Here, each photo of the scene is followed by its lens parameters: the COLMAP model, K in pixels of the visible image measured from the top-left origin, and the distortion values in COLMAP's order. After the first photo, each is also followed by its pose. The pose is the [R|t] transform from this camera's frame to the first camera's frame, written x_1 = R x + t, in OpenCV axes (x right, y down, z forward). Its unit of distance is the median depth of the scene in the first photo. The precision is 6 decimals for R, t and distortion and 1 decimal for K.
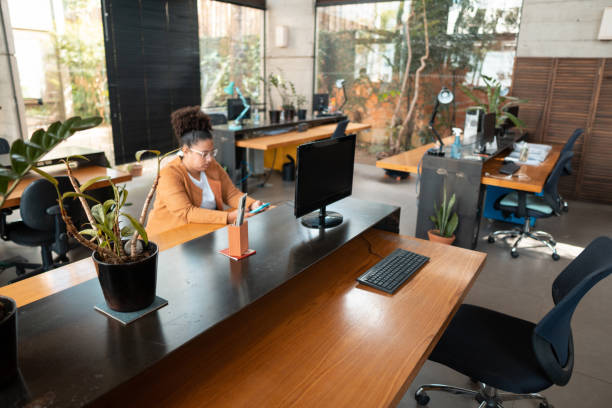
lens RADIAL K [[454.7, 0, 306.0], [0, 454.7, 204.0], [0, 0, 1]] dist [-0.006974, -0.000913]
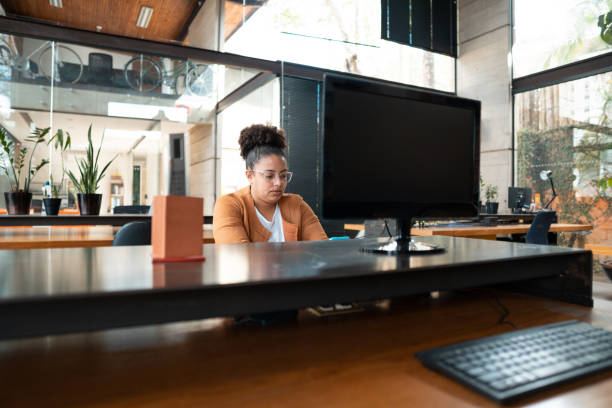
lens RADIAL K [[454.7, 0, 306.0], [0, 454.7, 204.0], [0, 0, 1]] dist [-0.006974, -0.000913]
pose [[0.900909, -0.003779, -0.433991, 0.040350], [-0.112294, 0.963881, -0.241501, 0.029534], [0.419228, 0.266305, 0.867945, 0.126415]]
